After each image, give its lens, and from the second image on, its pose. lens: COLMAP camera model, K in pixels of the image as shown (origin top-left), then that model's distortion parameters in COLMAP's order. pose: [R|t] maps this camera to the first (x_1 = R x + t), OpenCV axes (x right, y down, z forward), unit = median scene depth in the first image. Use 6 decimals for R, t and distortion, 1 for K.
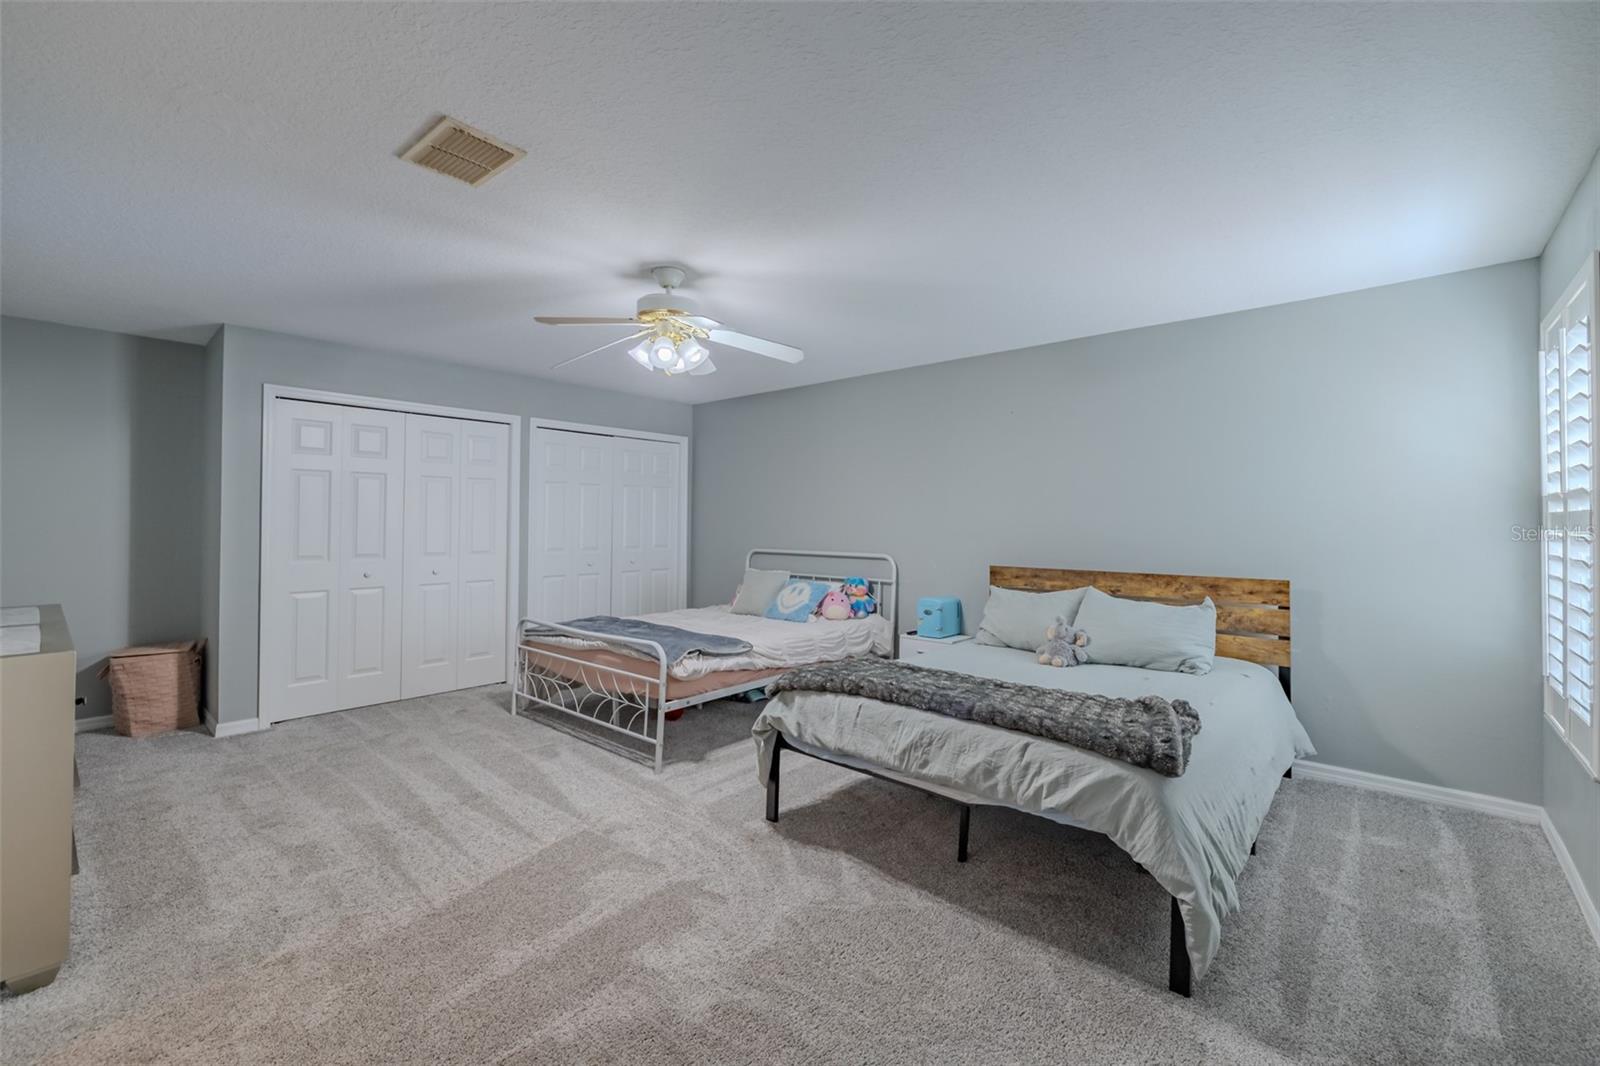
lens RADIAL K [[681.7, 0, 822.5], [0, 681.7, 514.3], [0, 0, 1]] dist [0.001289, 0.000079]
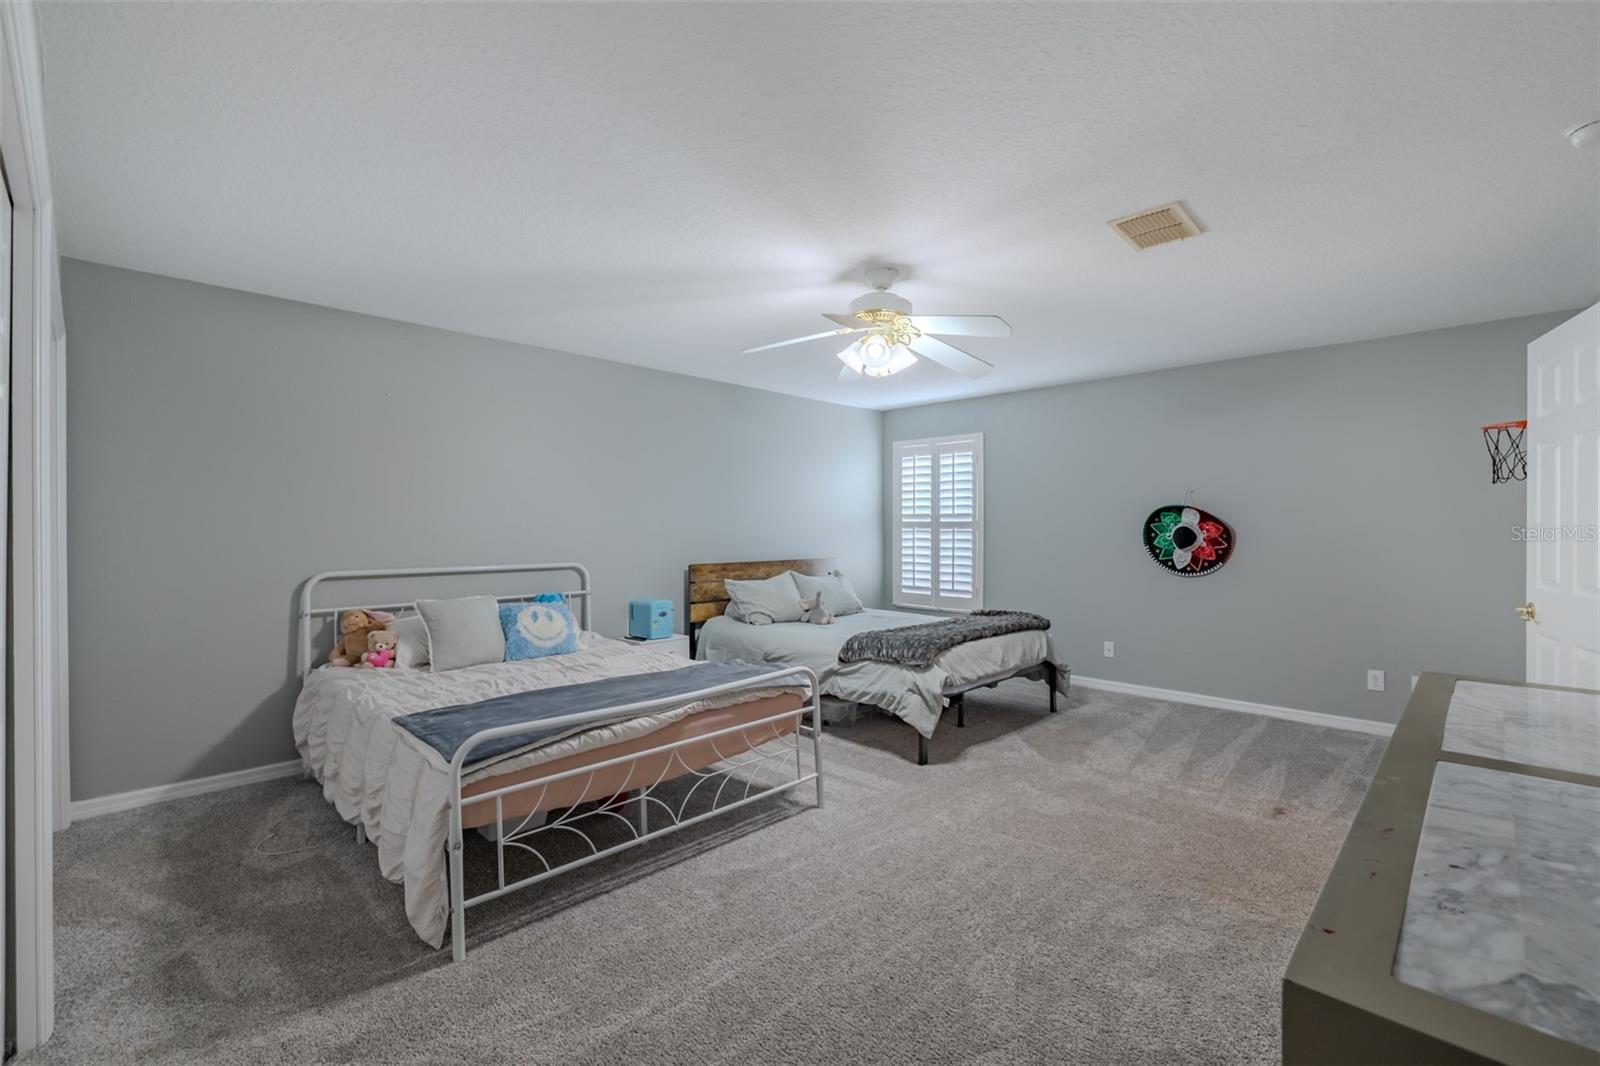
lens RADIAL K [[669.5, 0, 797.5], [0, 669.5, 530.8], [0, 0, 1]] dist [-0.000653, -0.000002]
pose [[0.084743, -0.011031, 0.996342, -0.990690], [-0.012290, 0.999851, 0.012116, 0.004661], [-0.996327, -0.013272, 0.084595, 0.849218]]
